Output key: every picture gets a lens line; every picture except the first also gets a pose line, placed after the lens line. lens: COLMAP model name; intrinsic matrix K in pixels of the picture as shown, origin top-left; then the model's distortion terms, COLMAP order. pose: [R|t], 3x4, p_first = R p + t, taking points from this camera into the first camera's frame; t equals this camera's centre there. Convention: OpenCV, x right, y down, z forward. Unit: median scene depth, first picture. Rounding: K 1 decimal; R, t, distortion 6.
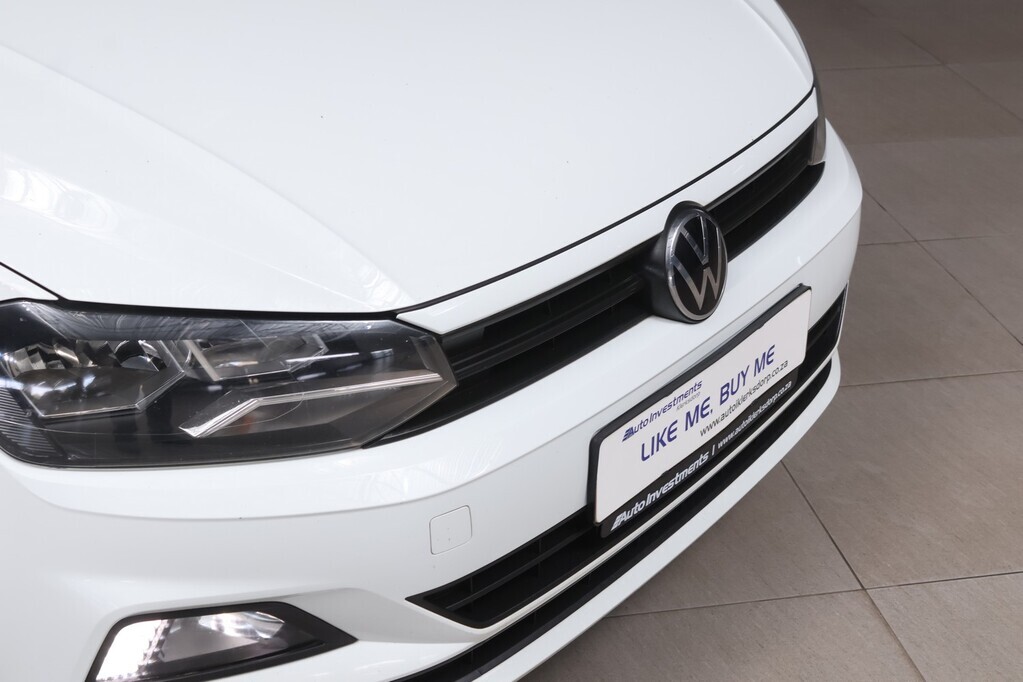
lens RADIAL K [[1552.0, 0, 507.4], [0, 1552.0, 340.6], [0, 0, 1]] dist [-0.089815, 0.000000]
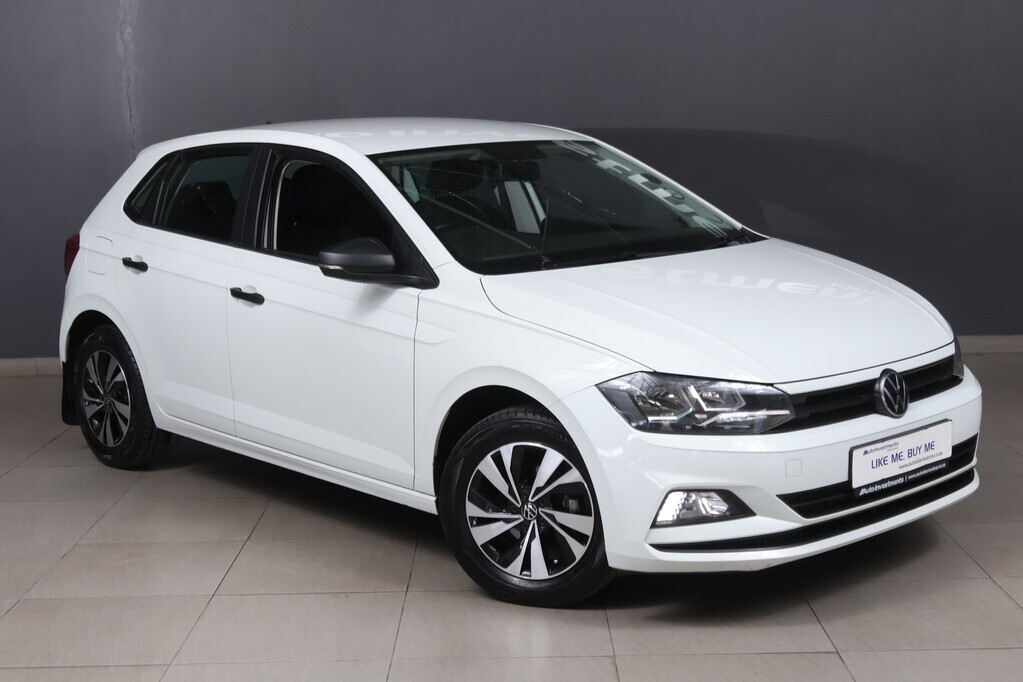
lens RADIAL K [[1504.8, 0, 504.6], [0, 1504.8, 336.9], [0, 0, 1]] dist [-0.057410, 0.000000]
pose [[0.981874, -0.007268, -0.189395, -0.030606], [-0.053872, 0.947349, -0.315639, 0.647024], [0.181717, 0.320121, 0.929786, -1.322629]]
